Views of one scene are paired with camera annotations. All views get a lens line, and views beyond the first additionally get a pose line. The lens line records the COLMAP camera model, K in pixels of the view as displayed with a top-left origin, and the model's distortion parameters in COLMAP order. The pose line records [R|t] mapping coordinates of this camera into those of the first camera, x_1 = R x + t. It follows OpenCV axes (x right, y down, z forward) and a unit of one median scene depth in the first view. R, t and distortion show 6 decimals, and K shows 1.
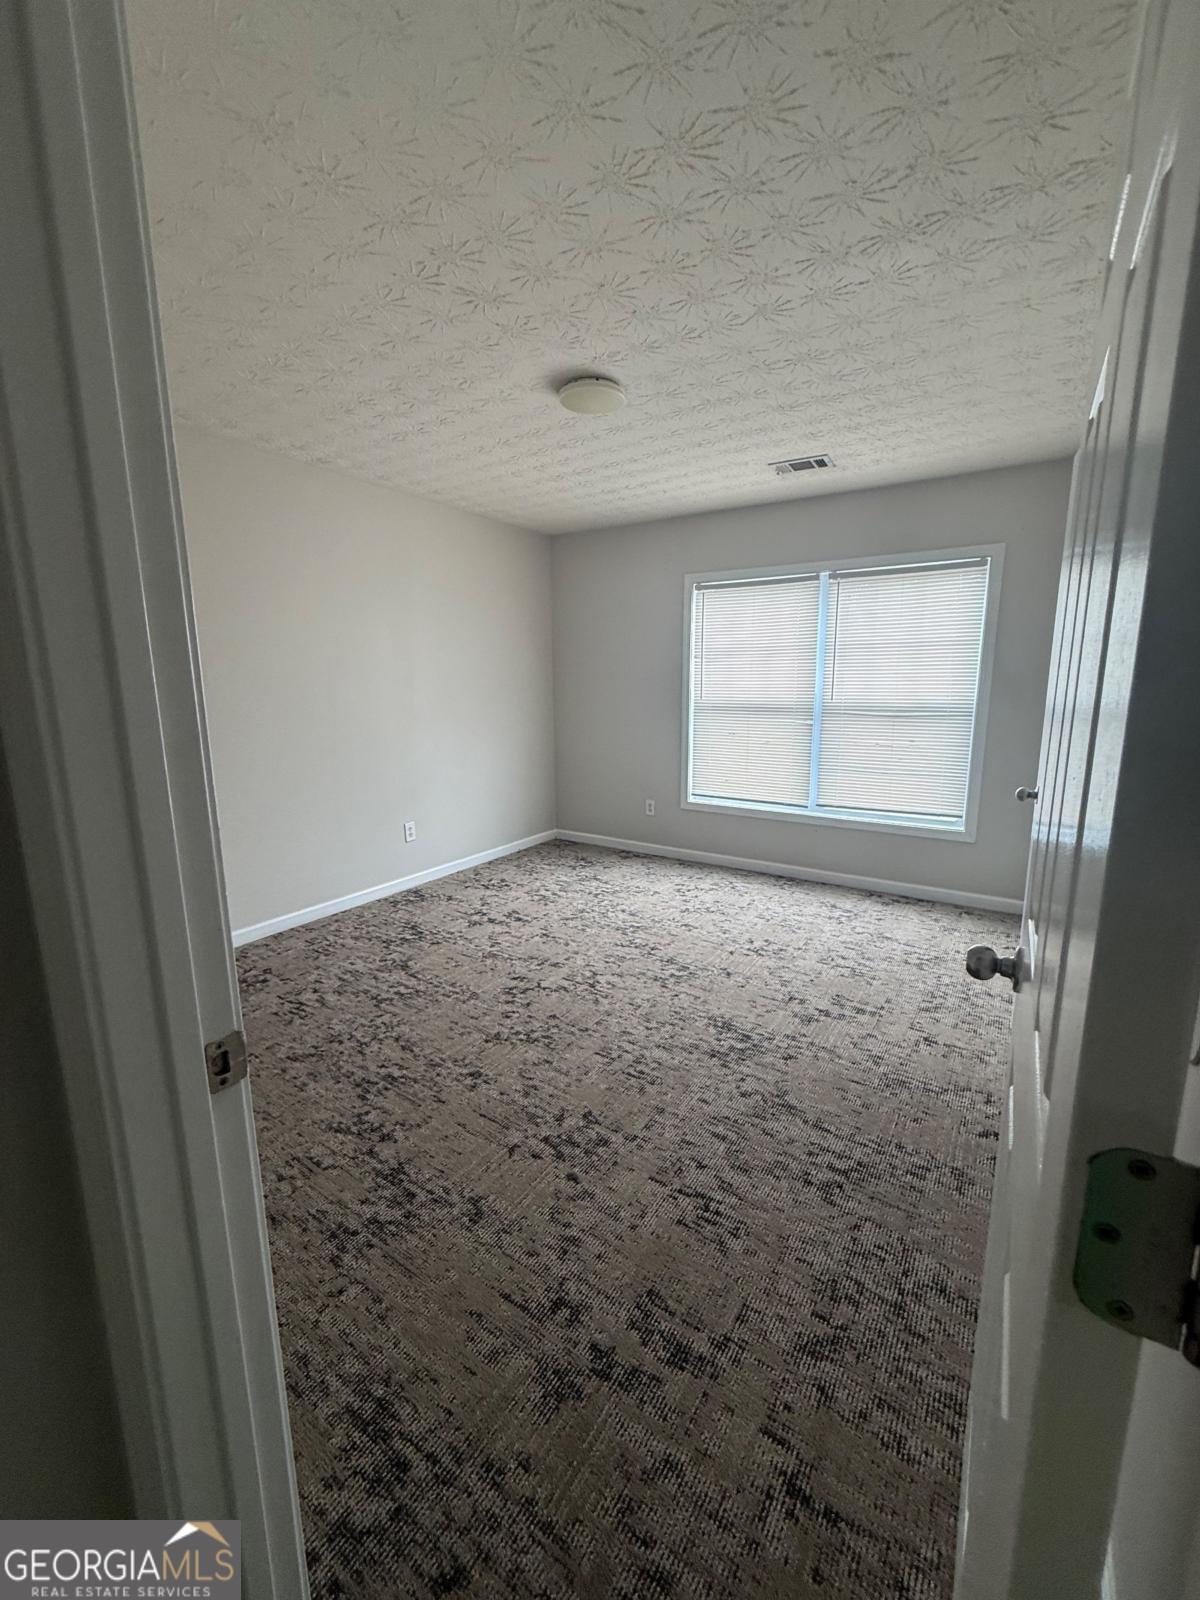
lens RADIAL K [[649.0, 0, 602.2], [0, 649.0, 794.9], [0, 0, 1]] dist [-0.000638, -0.000419]
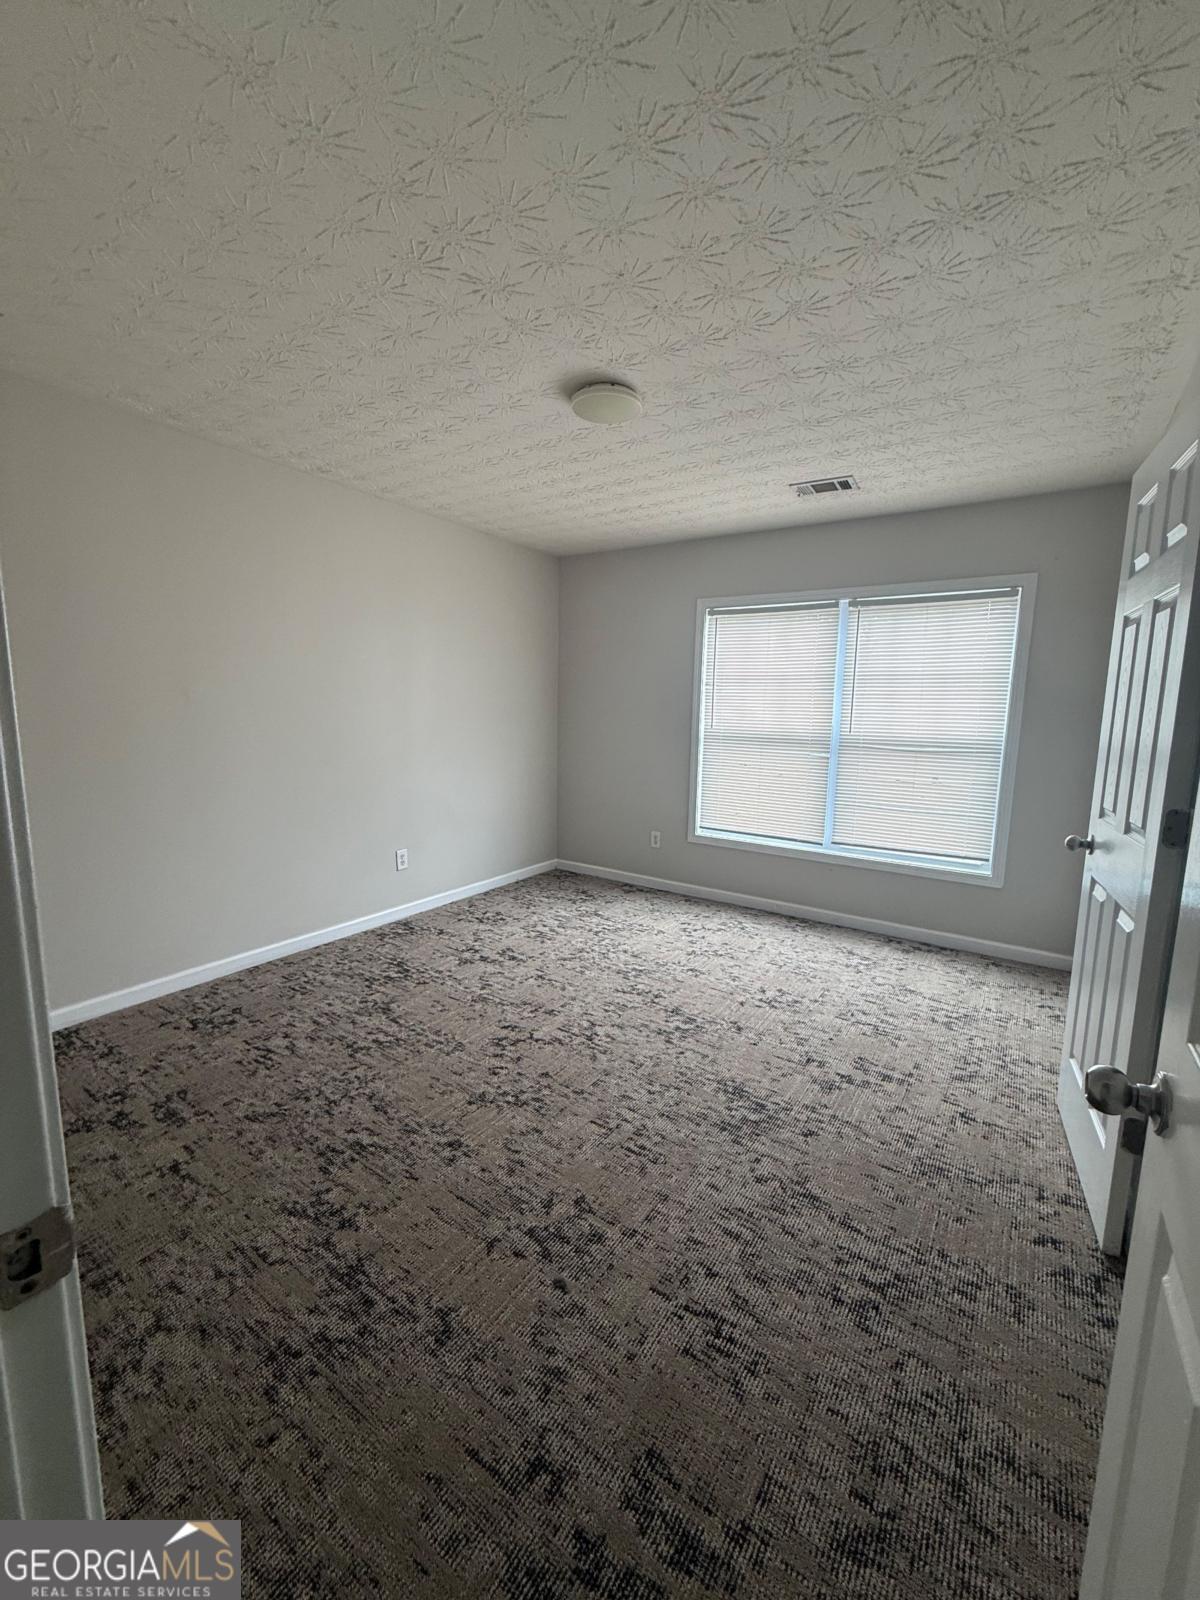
lens RADIAL K [[649.0, 0, 602.2], [0, 649.0, 794.9], [0, 0, 1]] dist [-0.000638, -0.000419]
pose [[0.999637, 0.026307, -0.005778, -0.002015], [-0.026513, 0.998885, -0.039051, -0.016851], [0.004744, 0.039190, 0.999221, 0.103721]]
